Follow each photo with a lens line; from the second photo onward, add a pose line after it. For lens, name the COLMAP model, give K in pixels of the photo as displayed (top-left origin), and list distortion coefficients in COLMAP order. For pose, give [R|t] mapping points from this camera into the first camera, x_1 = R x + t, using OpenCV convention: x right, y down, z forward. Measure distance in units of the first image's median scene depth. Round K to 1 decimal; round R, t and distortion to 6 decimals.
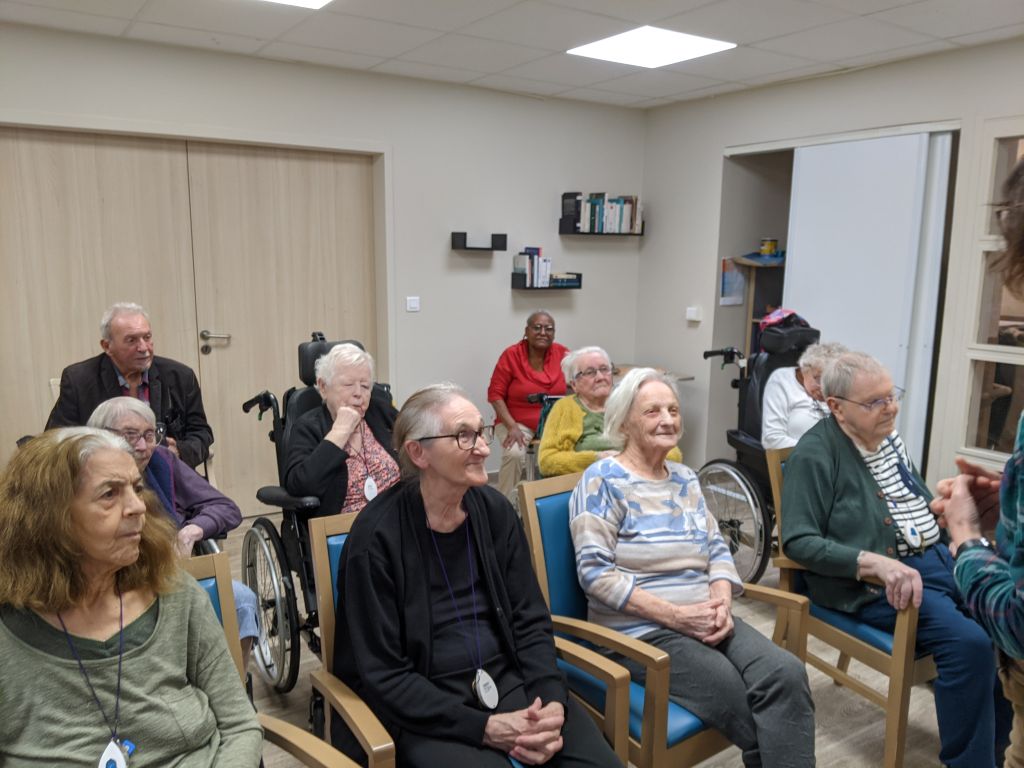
lens RADIAL K [[810.3, 0, 505.0], [0, 810.3, 411.8], [0, 0, 1]] dist [0.069764, -0.129136]
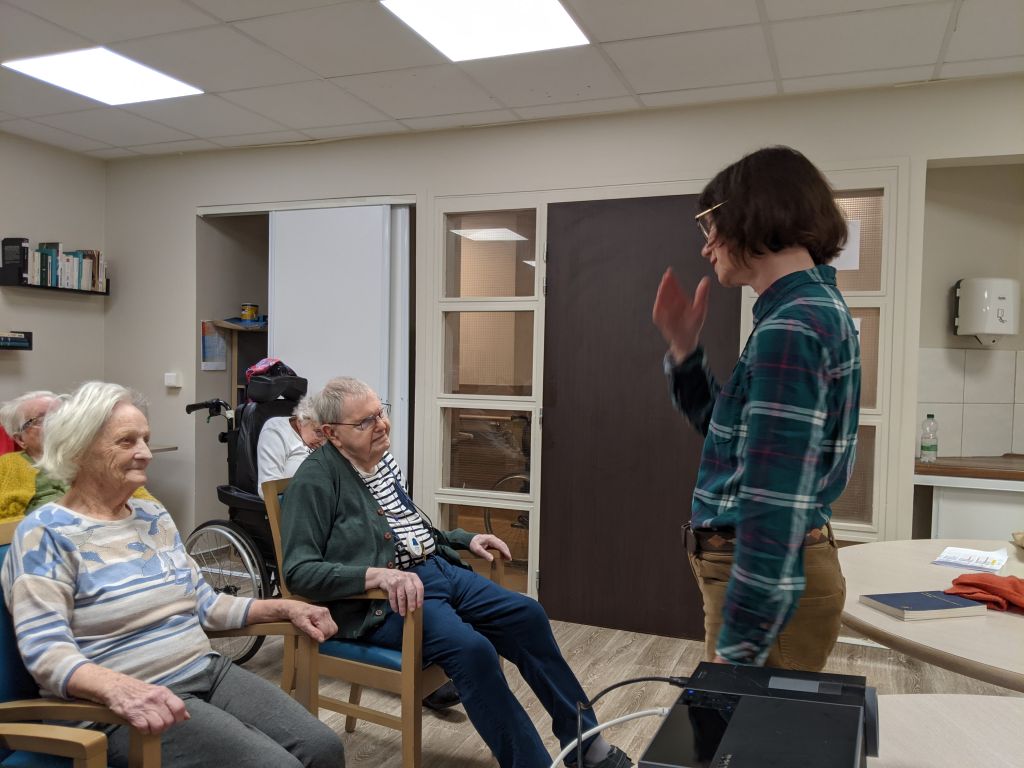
lens RADIAL K [[810.3, 0, 511.4], [0, 810.3, 392.9], [0, 0, 1]] dist [0.069764, -0.129136]
pose [[0.815124, -0.012170, 0.579159, 0.009688], [0.097286, 0.988455, -0.116153, 0.043337], [-0.571059, 0.151023, 0.806898, 0.042780]]
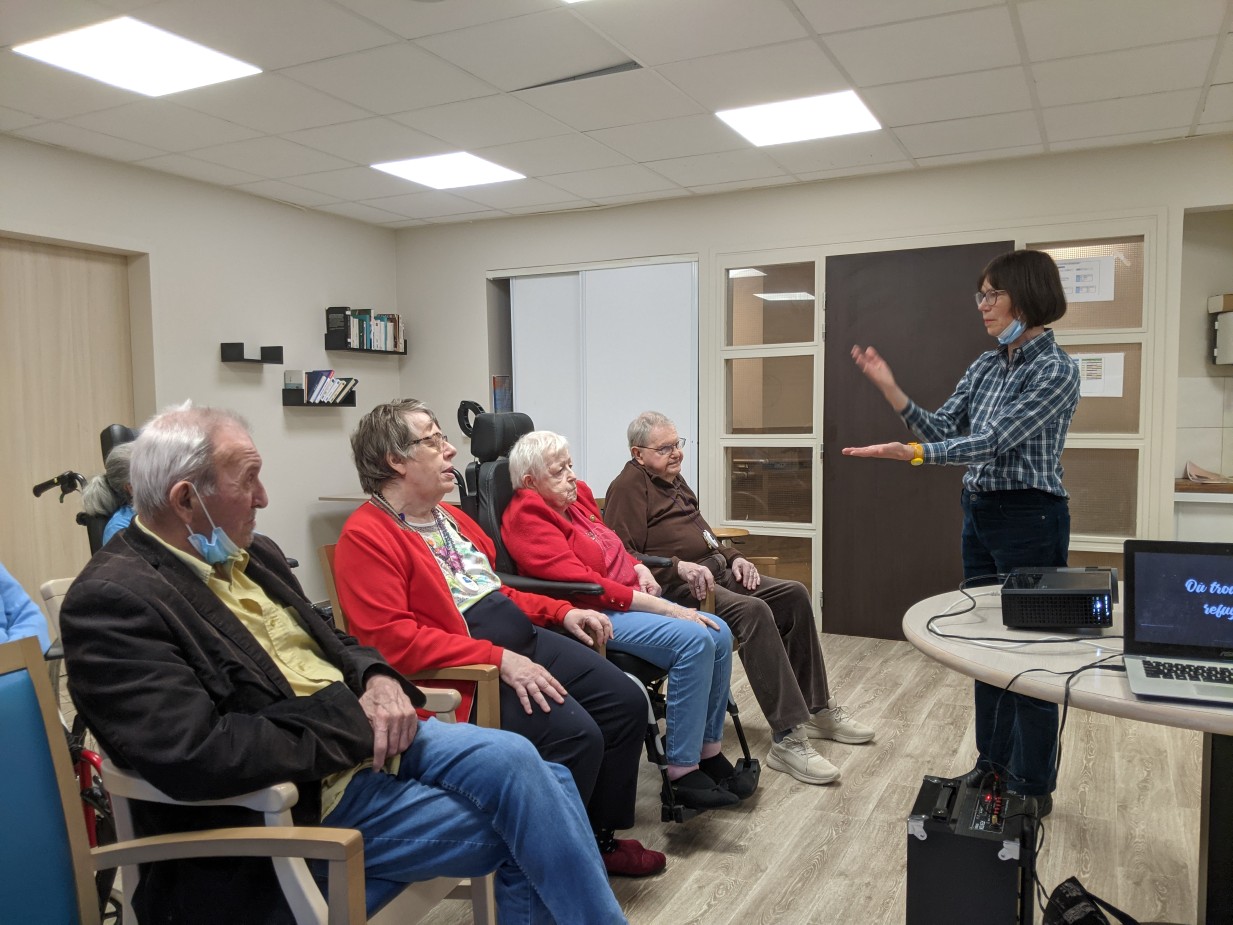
lens RADIAL K [[975.7, 0, 601.0], [0, 975.7, 486.4], [0, 0, 1]] dist [0.069764, -0.129136]
pose [[0.863396, -0.056344, 0.501371, -0.262944], [0.113804, 0.989883, -0.084735, 0.078350], [-0.491525, 0.130218, 0.861073, -0.128456]]
